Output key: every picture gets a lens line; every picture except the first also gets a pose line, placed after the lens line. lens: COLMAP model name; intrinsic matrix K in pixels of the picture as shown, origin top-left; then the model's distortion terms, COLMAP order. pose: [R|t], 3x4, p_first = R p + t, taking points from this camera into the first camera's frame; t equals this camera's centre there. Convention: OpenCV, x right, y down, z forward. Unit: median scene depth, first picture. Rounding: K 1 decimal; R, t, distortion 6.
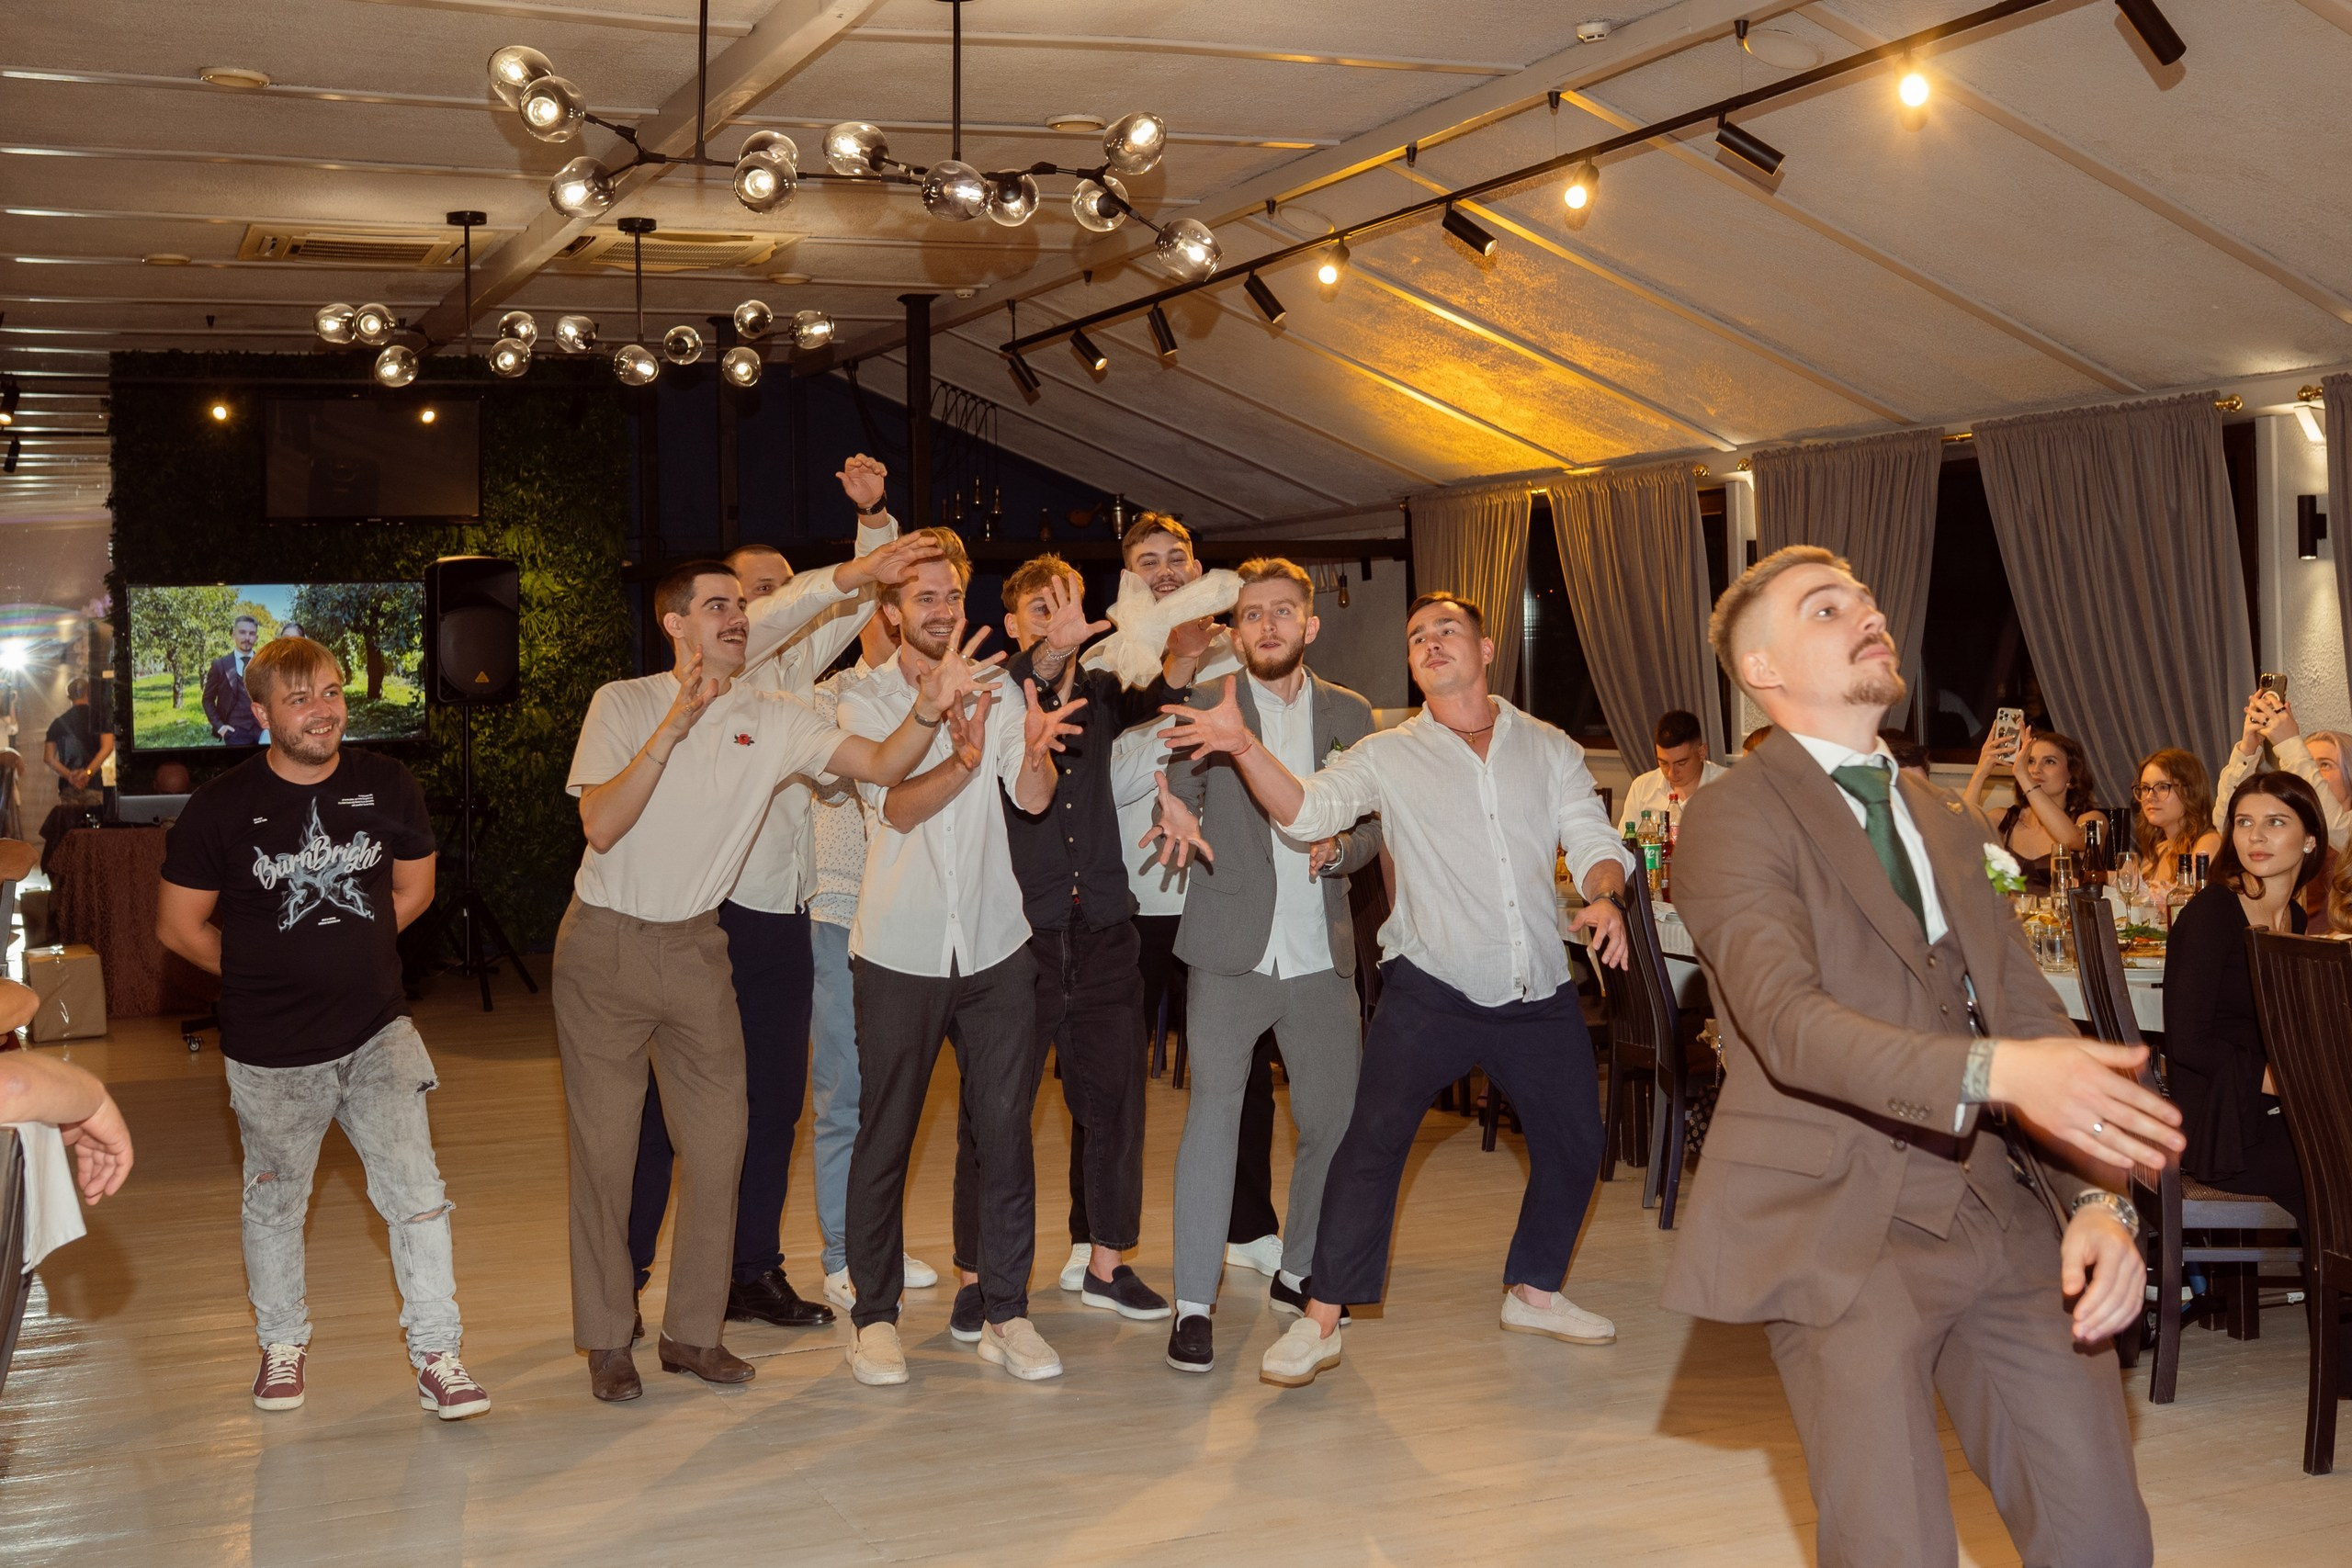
lens RADIAL K [[2839.5, 0, 1179.2], [0, 2839.5, 603.4], [0, 0, 1]] dist [-0.055383, 0.085966]
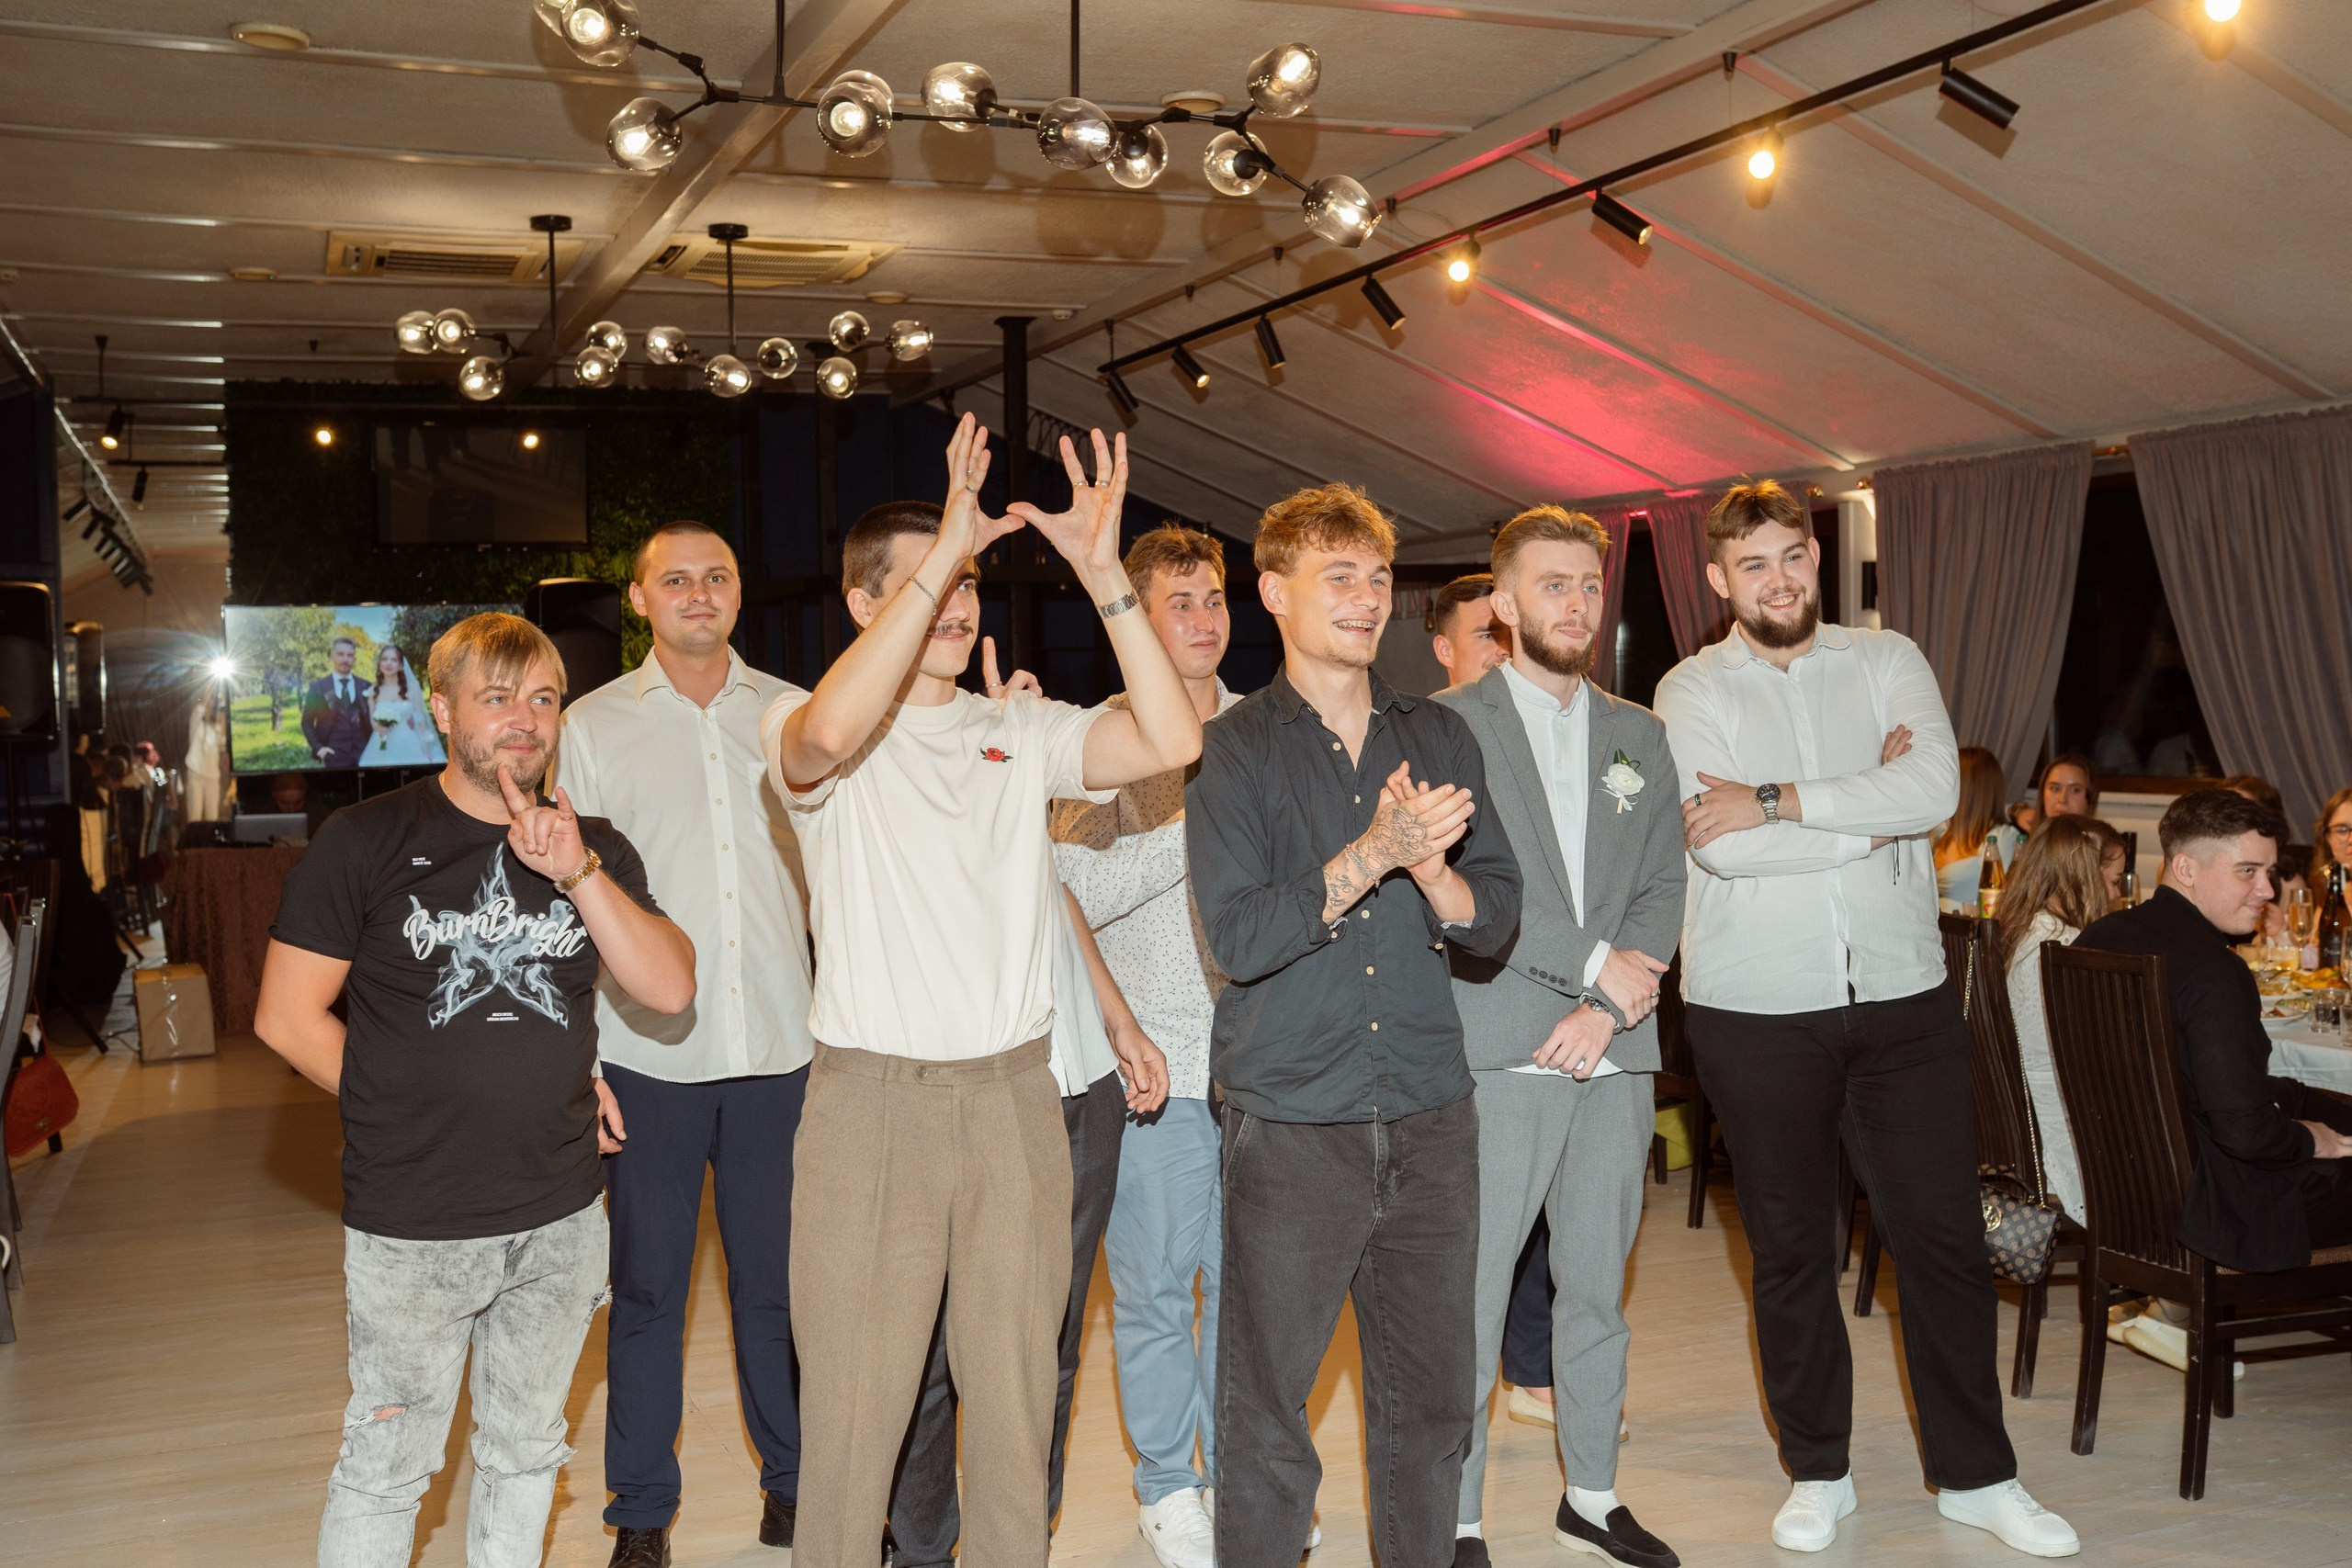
lens RADIAL K [[2404.9, 0, 1176.0], [0, 2404.9, 784.0], [0, 0, 1]] dist [-0.058712, 0.102375]
pose [[0.999824, 0.002157, -0.018659, -0.021645], [-0.001002, 0.998095, 0.061682, 0.003731], [0.018756, -0.061653, 0.997921, 0.165161]]
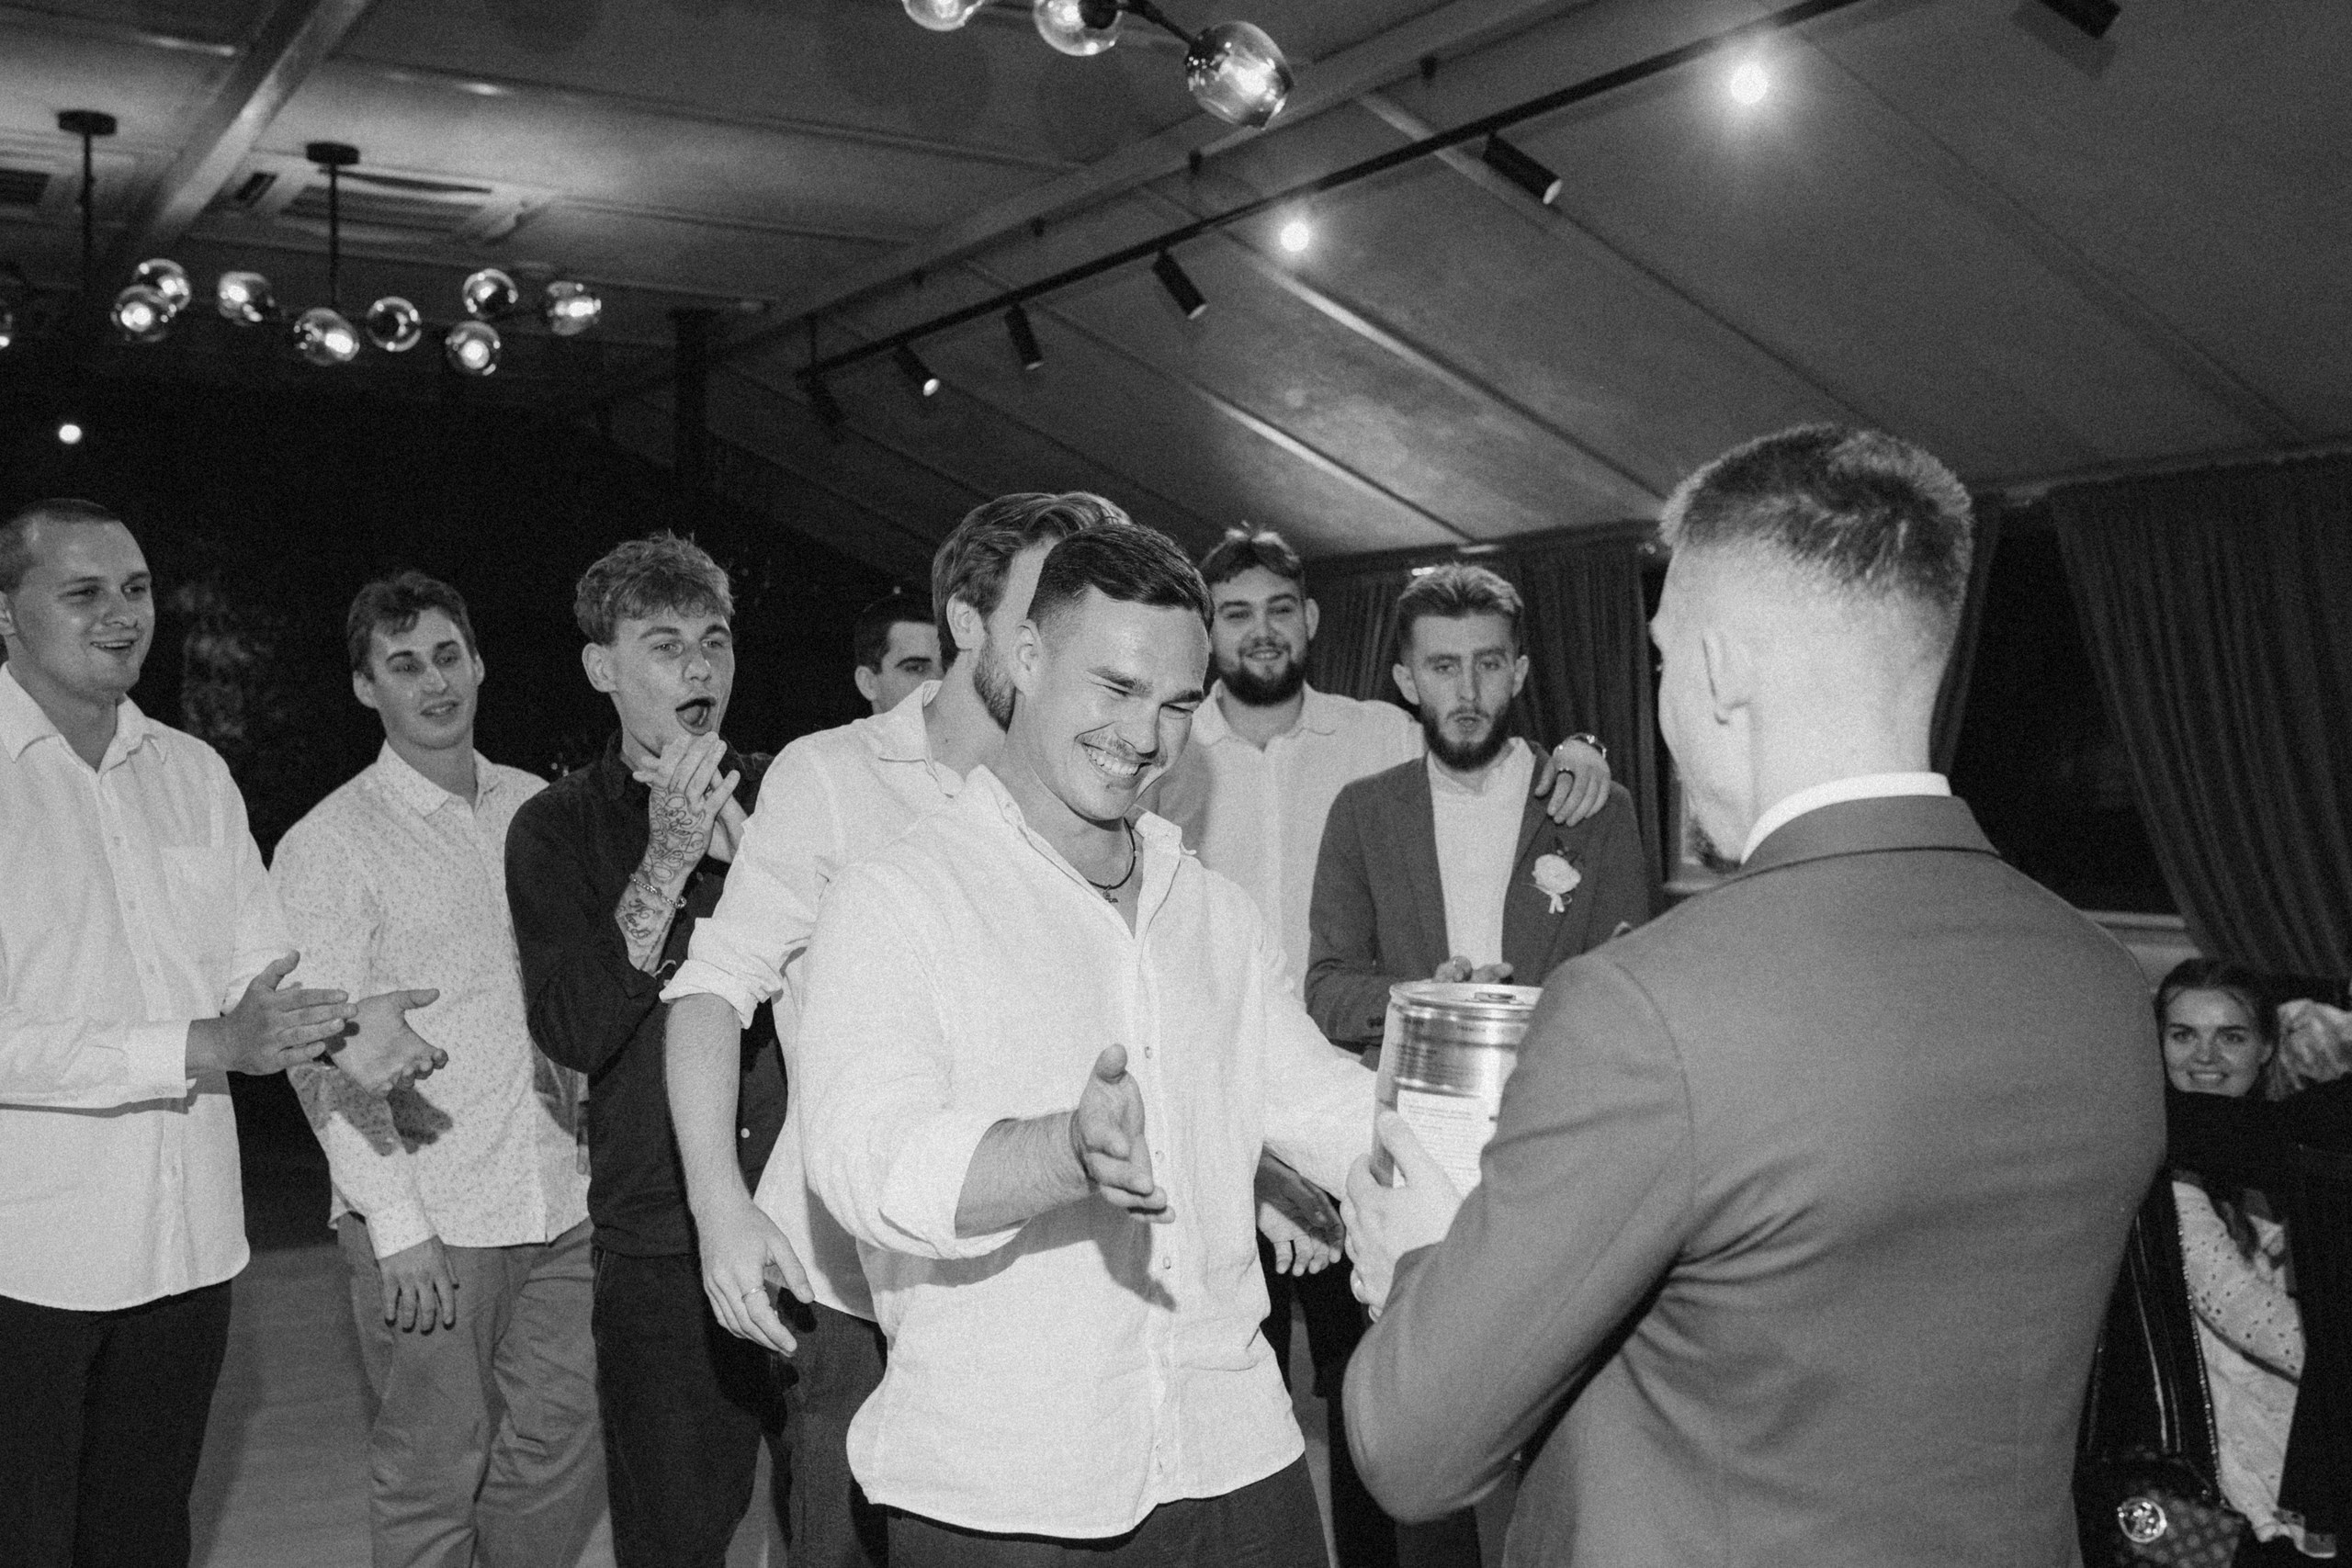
lens RADIAL K [[2390.9, 0, 1207.4], [0, 2390.9, 784.9], [0, 0, 1]] dist [-0.038634, 0.037292]
pose [[0.988435, 0.023095, 0.149873, -0.050313], [-0.027077, 0.999331, 0.024585, 0.010141], [-0.149205, -0.028359, 0.988400, 0.321147]]
